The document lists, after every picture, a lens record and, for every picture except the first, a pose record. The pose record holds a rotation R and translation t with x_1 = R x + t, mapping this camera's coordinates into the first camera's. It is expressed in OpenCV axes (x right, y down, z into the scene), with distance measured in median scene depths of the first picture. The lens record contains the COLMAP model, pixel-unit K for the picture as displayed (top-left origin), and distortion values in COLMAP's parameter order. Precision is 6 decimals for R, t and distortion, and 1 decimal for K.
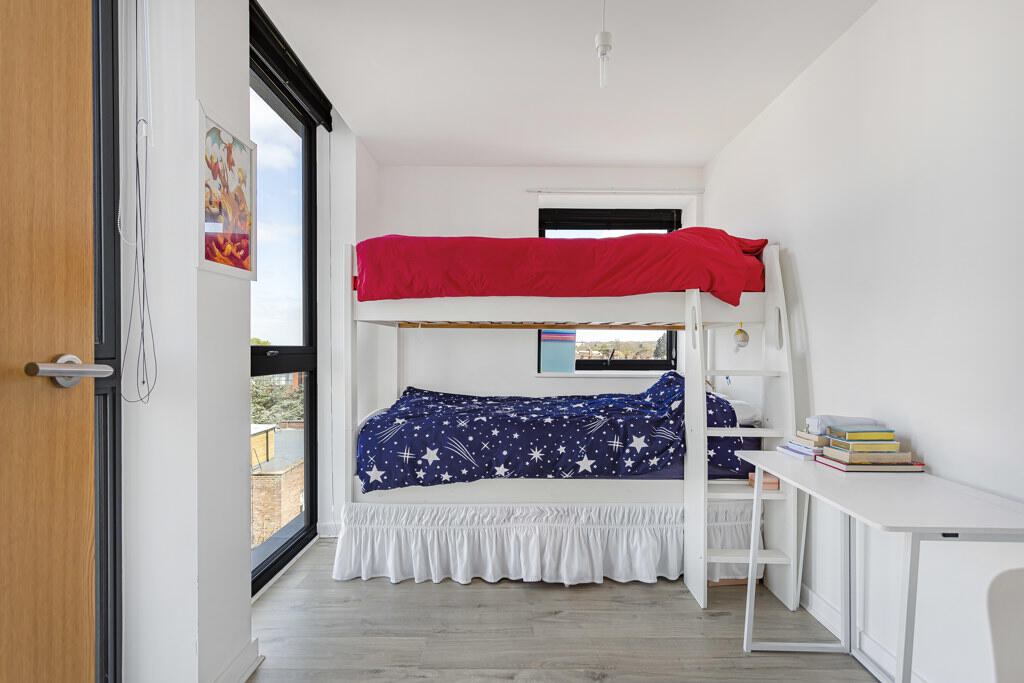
lens RADIAL K [[501.1, 0, 509.3], [0, 501.1, 357.6], [0, 0, 1]] dist [-0.000312, 0.001036]
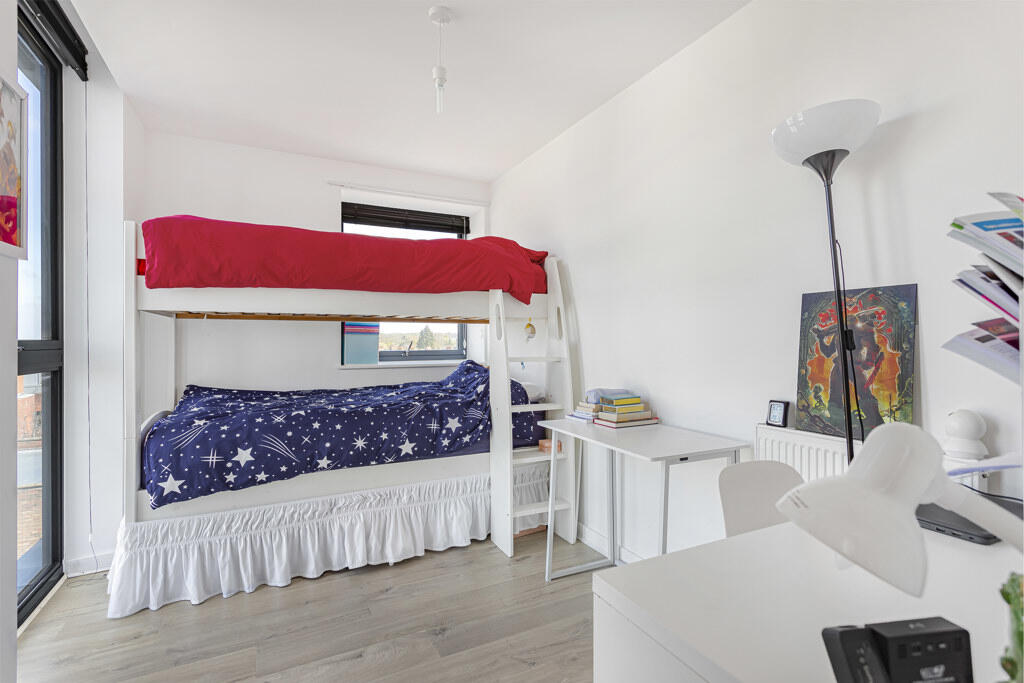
lens RADIAL K [[497.5, 0, 512.0], [0, 497.5, 341.5], [0, 0, 1]] dist [0.000708, 0.001270]
pose [[0.887932, -0.008865, 0.459889, -0.136106], [0.016154, 0.999798, -0.011917, 0.000960], [-0.459691, 0.018011, 0.887896, -0.057516]]
